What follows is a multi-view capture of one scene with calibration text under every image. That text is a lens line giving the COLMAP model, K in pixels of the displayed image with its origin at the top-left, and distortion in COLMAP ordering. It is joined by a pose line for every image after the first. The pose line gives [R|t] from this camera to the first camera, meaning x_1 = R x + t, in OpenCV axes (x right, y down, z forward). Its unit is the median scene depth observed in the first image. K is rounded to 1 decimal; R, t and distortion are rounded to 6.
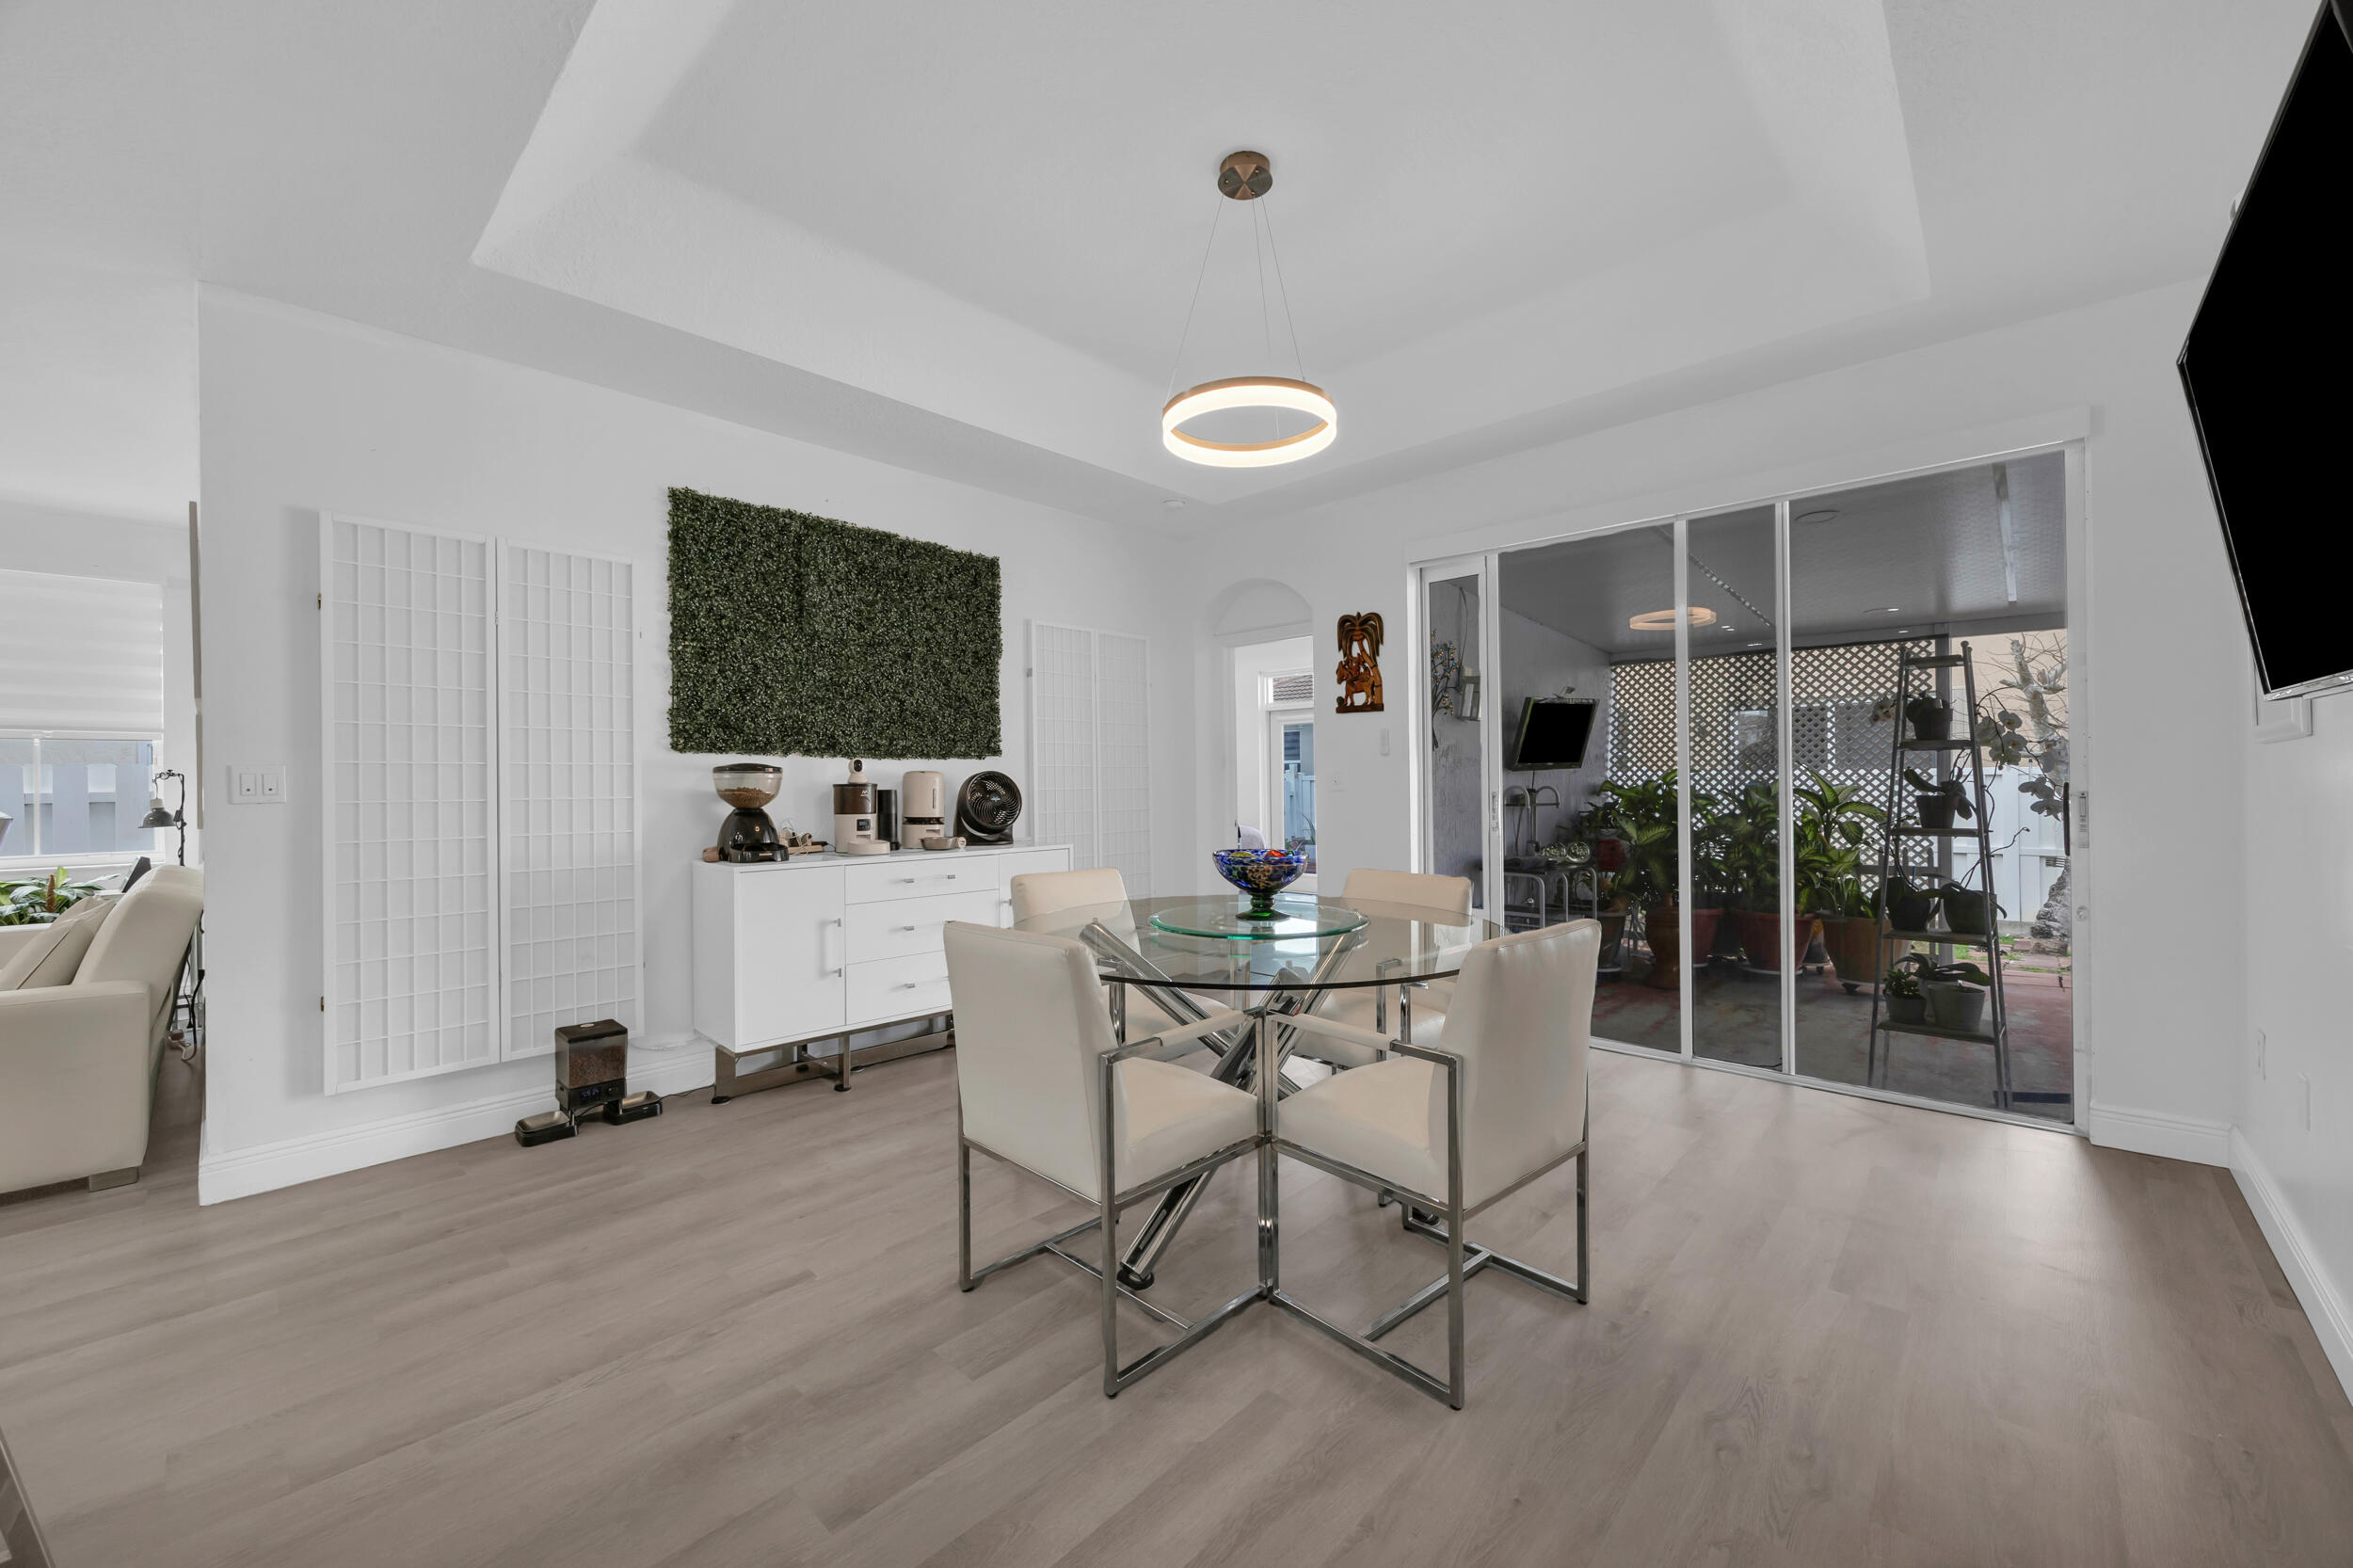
lens RADIAL K [[903.5, 0, 1178.6], [0, 903.5, 782.6], [0, 0, 1]] dist [-0.000312, -0.000479]
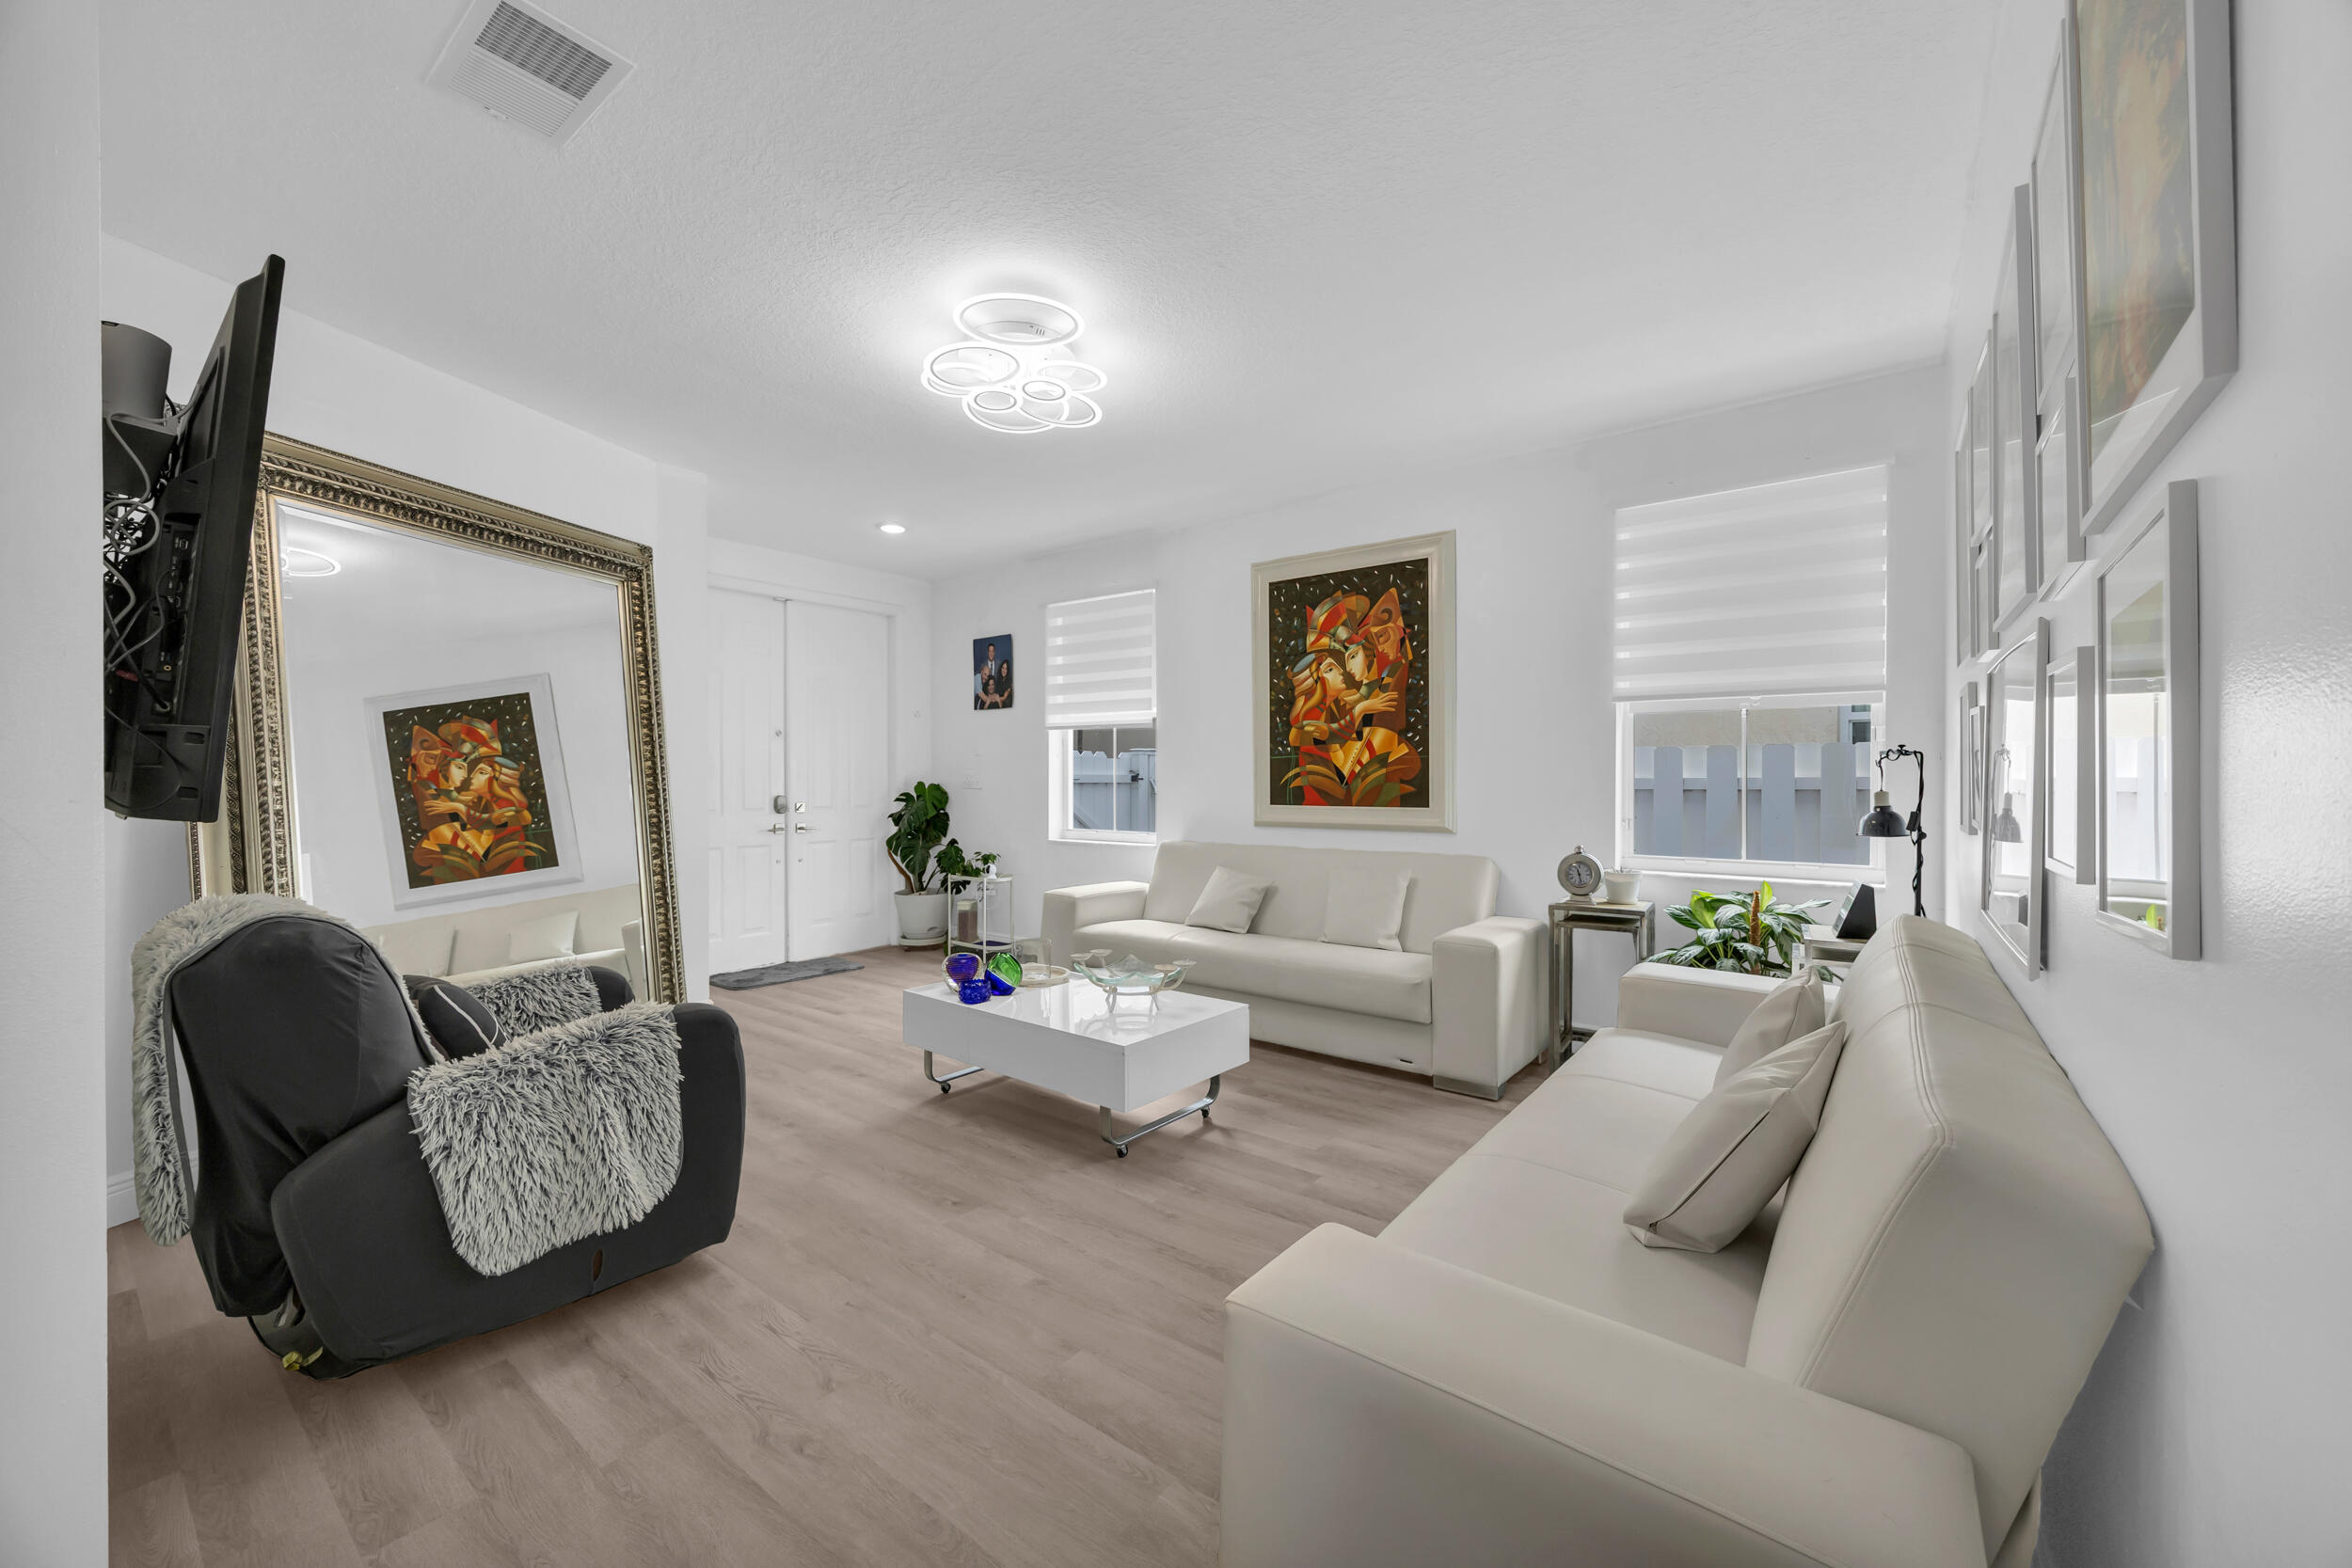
lens RADIAL K [[903.1, 0, 1170.9], [0, 903.1, 778.4], [0, 0, 1]] dist [-0.000312, -0.000479]
pose [[0.090842, 0.014853, -0.995755, -0.575262], [-0.003152, 0.999888, 0.014627, 0.001211], [0.995860, 0.001810, 0.090878, 0.468895]]
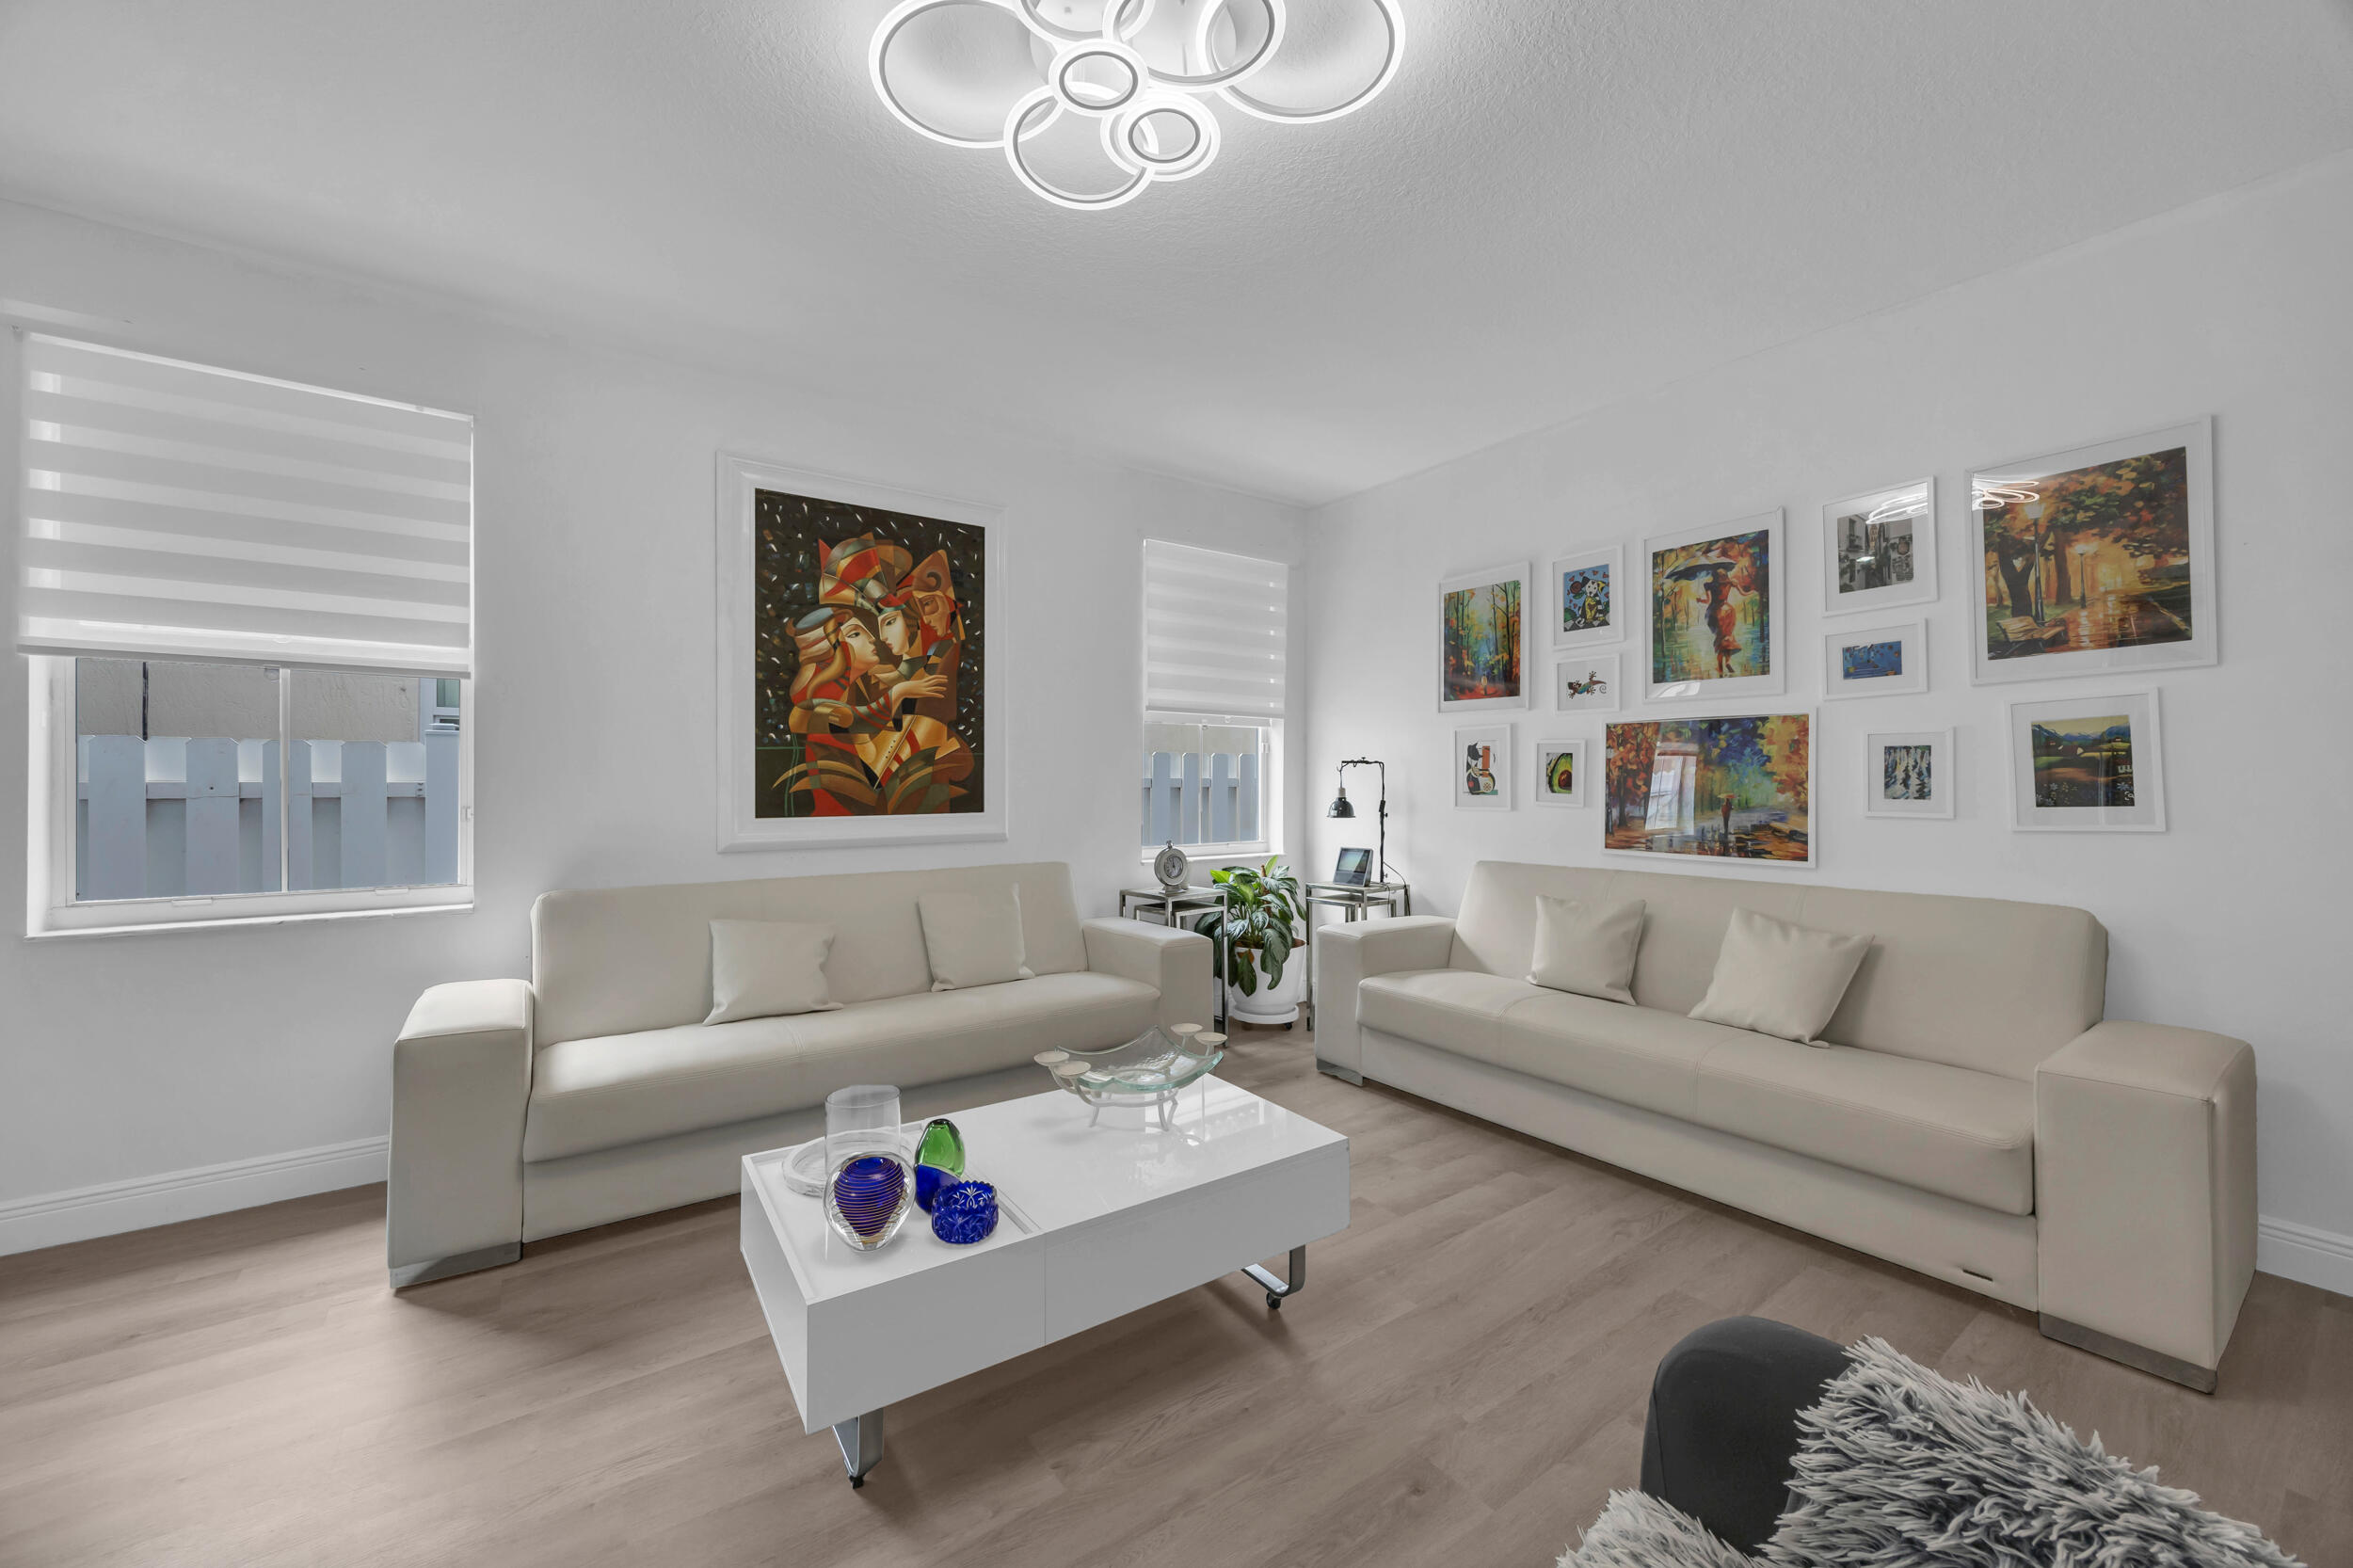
lens RADIAL K [[903.5, 0, 1166.0], [0, 903.5, 773.9], [0, 0, 1]] dist [-0.000312, -0.000479]
pose [[0.979809, 0.008367, -0.199763, -1.180826], [-0.010789, 0.999881, -0.011037, 0.017253], [0.199646, 0.012969, 0.979782, 0.033143]]
